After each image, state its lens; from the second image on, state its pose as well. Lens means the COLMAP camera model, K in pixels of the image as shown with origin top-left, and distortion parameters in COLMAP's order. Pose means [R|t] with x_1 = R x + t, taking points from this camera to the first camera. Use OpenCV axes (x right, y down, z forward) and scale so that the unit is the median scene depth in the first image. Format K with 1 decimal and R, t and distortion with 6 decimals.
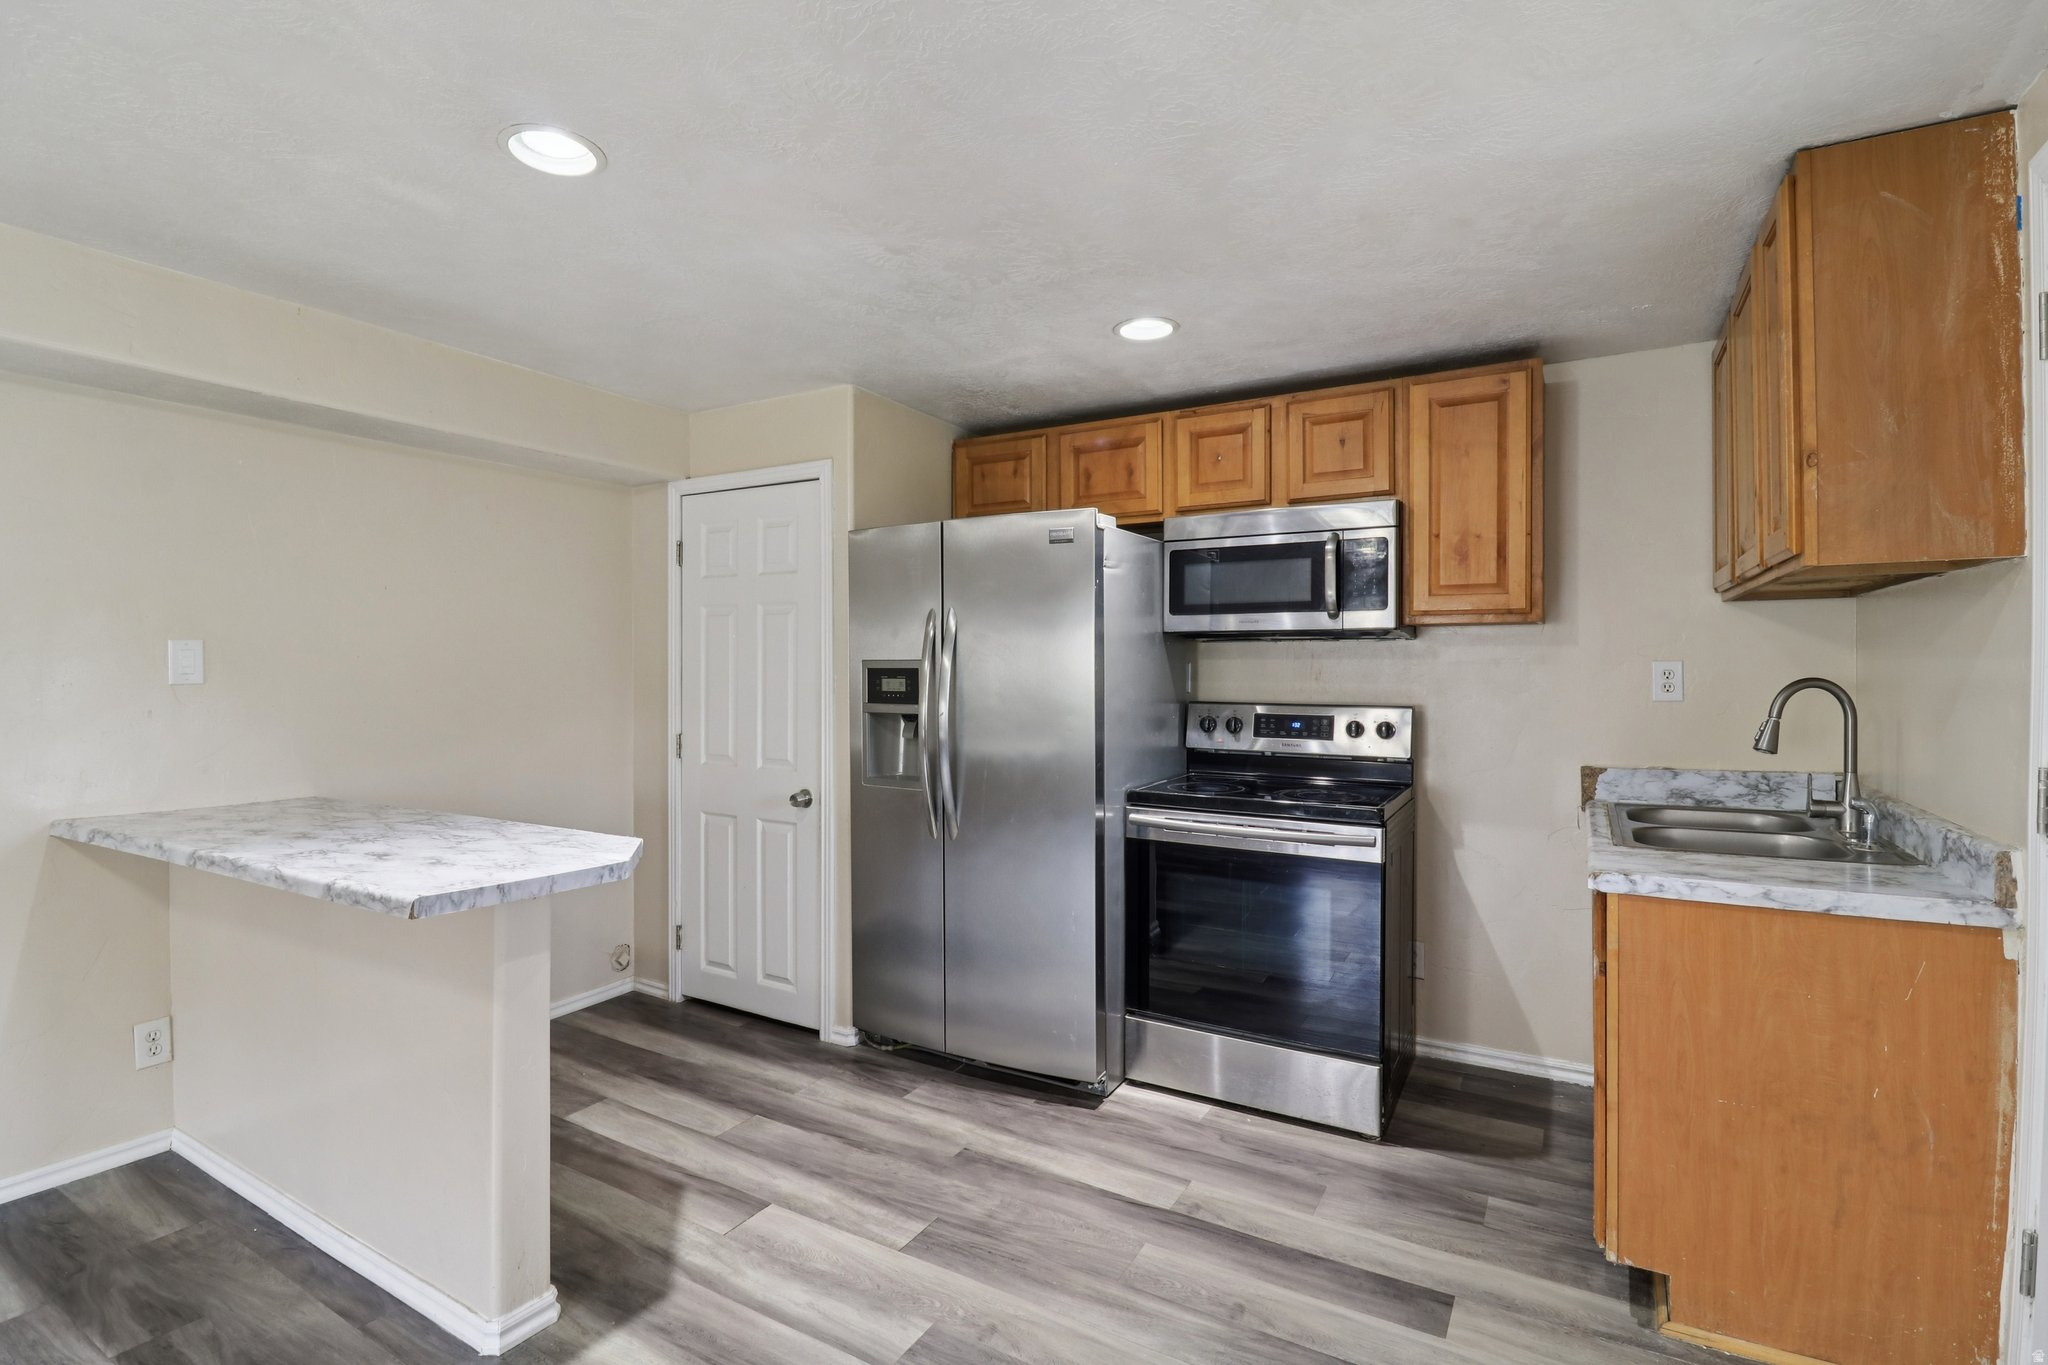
lens RADIAL K [[960.5, 0, 1014.0], [0, 960.5, 664.4], [0, 0, 1]] dist [0.000445, -0.012643]
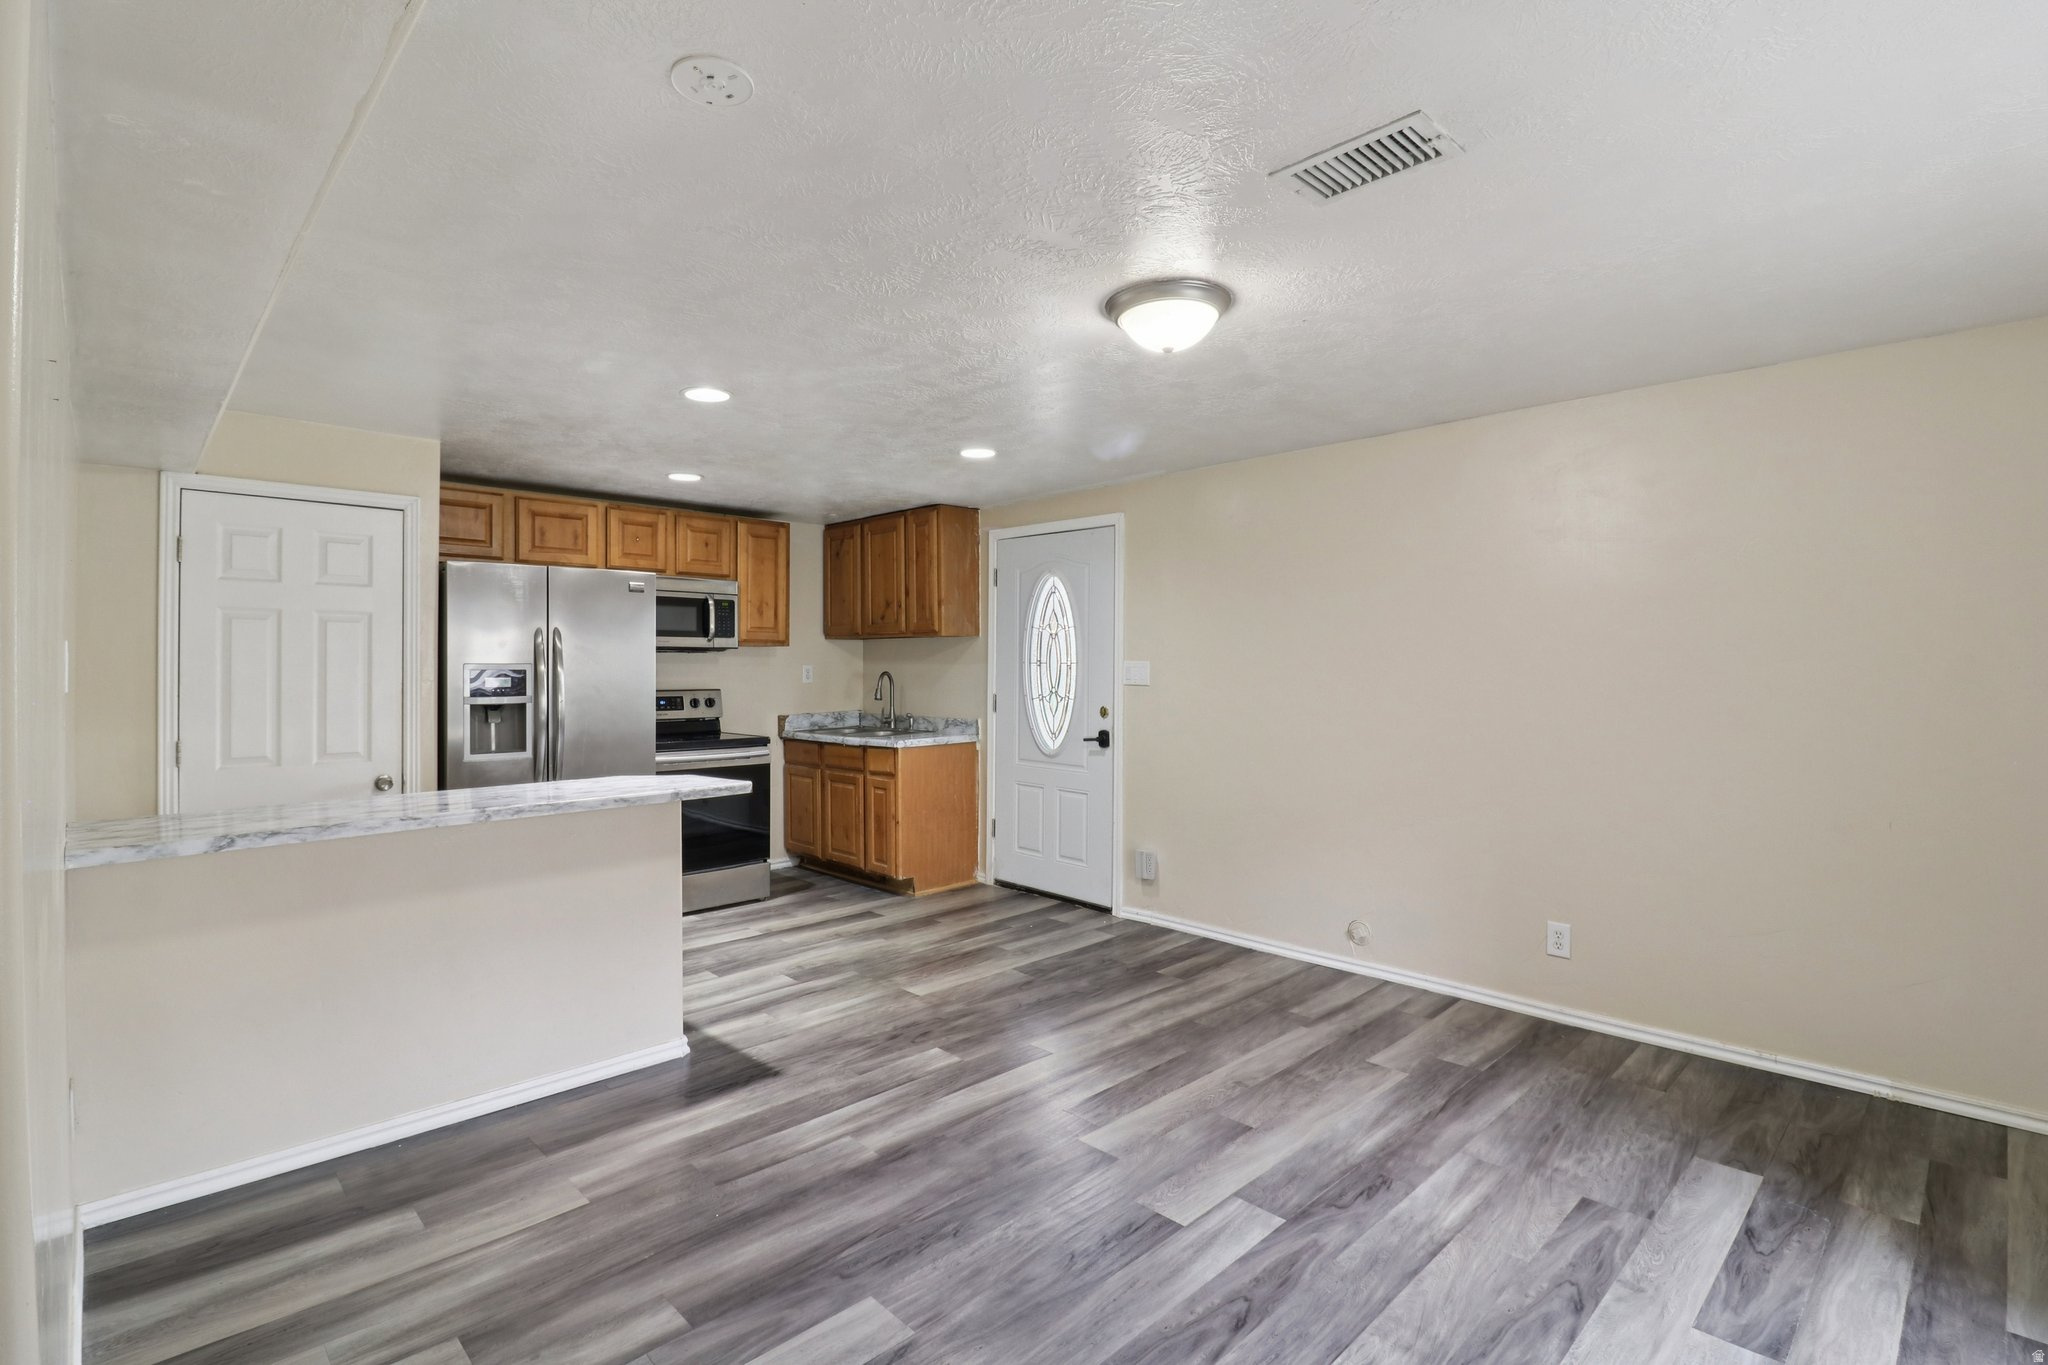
lens RADIAL K [[960.5, 0, 1014.0], [0, 960.5, 664.4], [0, 0, 1]] dist [0.000445, -0.012643]
pose [[0.261989, 0.000139, 0.965071, -1.272738], [-0.000014, 1.000000, -0.000141, -0.003986], [-0.965071, 0.000024, 0.261989, -0.039588]]
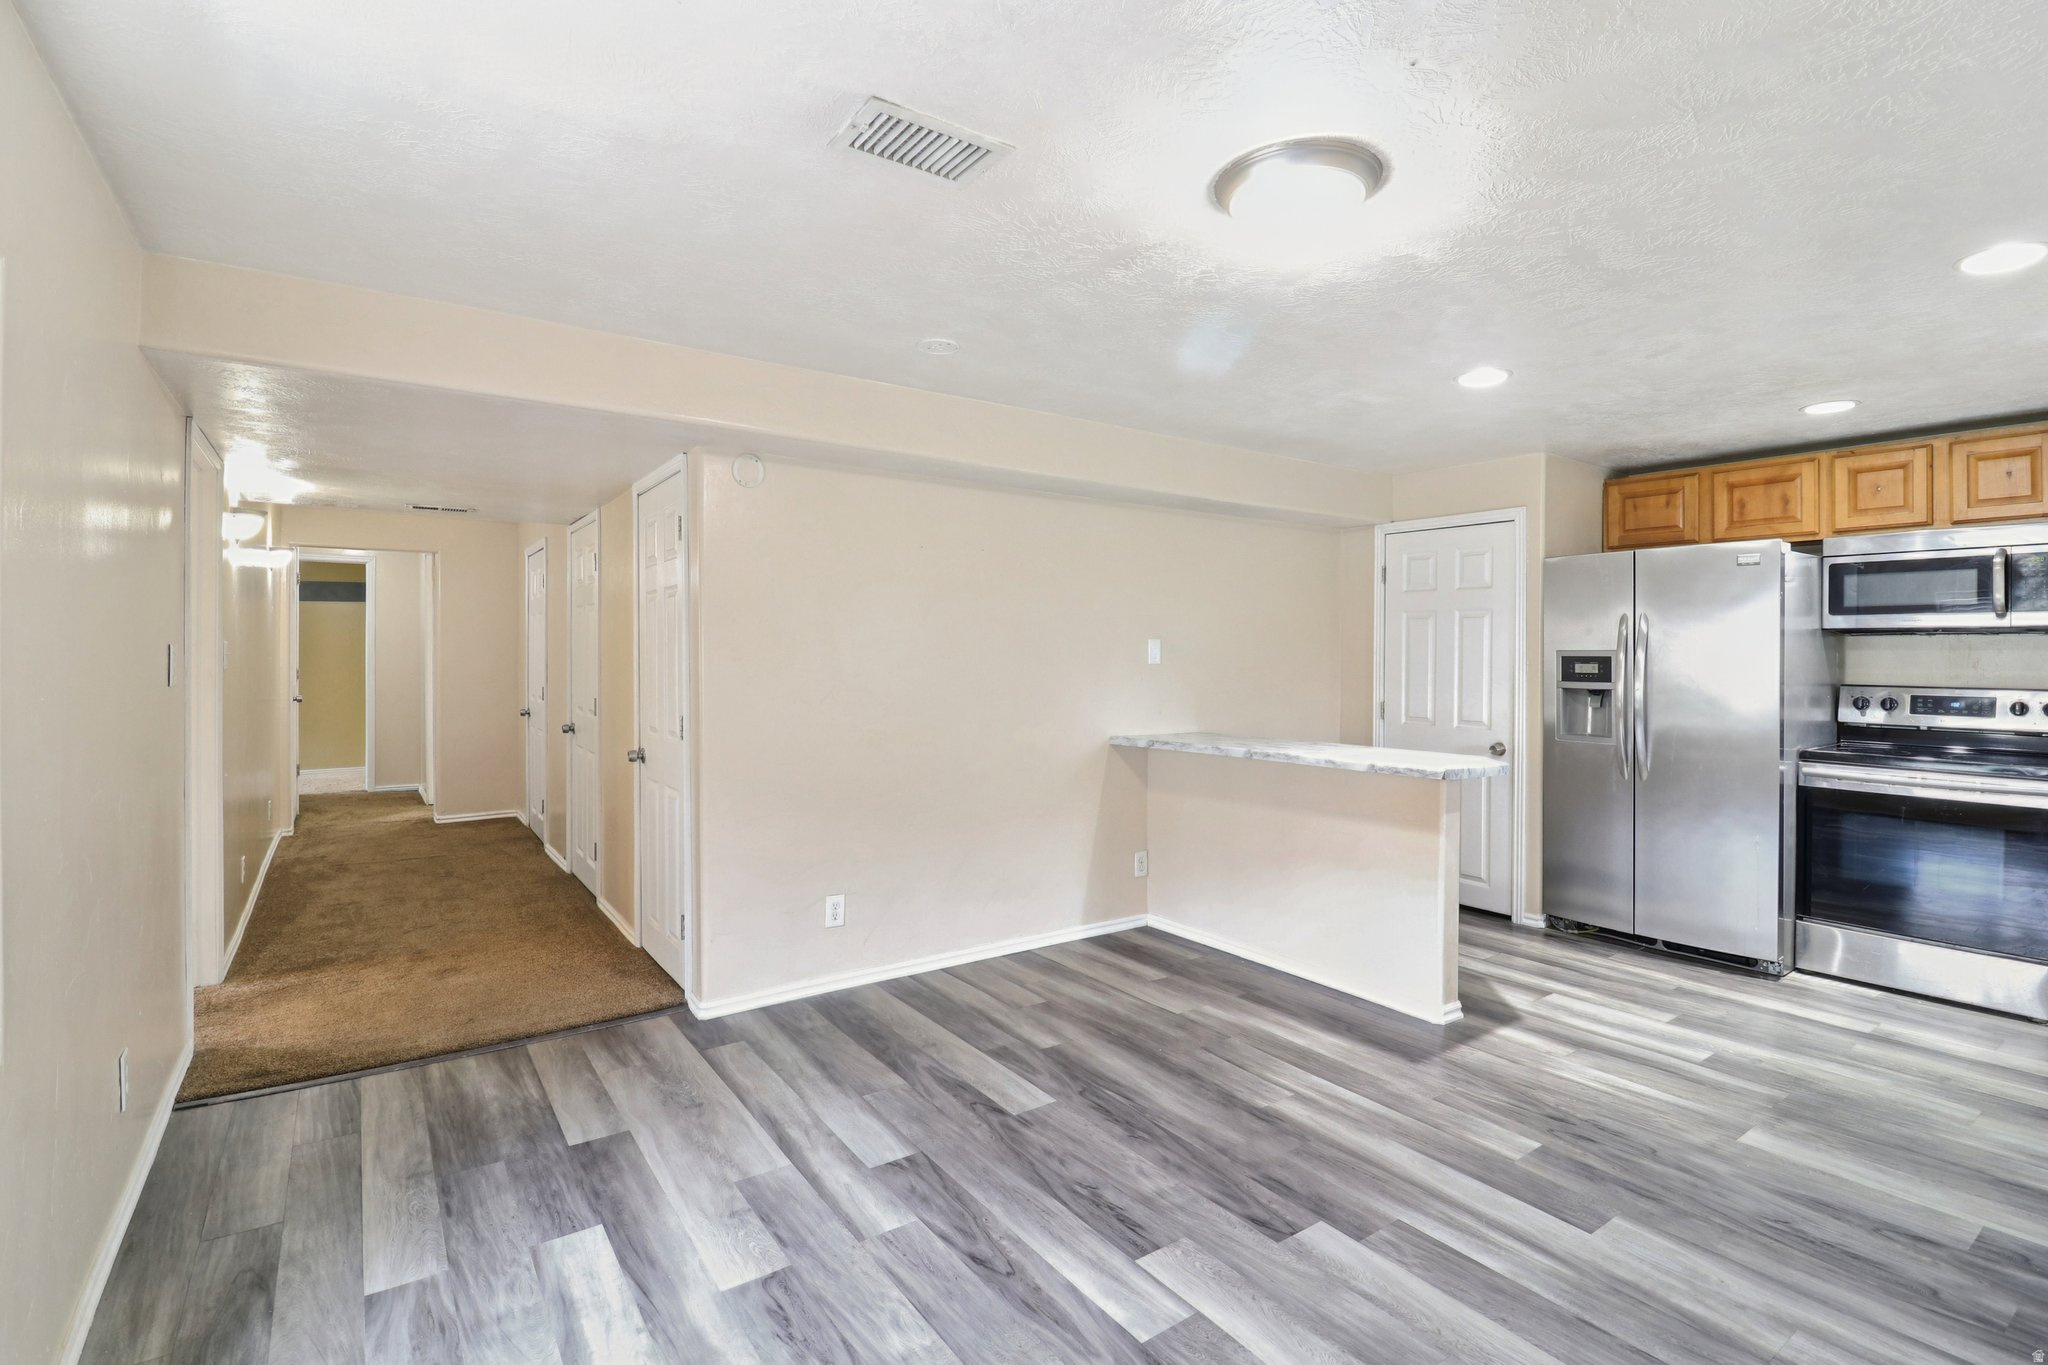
lens RADIAL K [[950.8, 0, 1014.6], [0, 950.8, 655.3], [0, 0, 1]] dist [-0.000153, -0.013481]
pose [[0.909471, 0.003430, -0.415753, -0.320444], [-0.001563, 0.999987, 0.004833, -0.003512], [0.415764, -0.003746, 0.909465, -0.620288]]
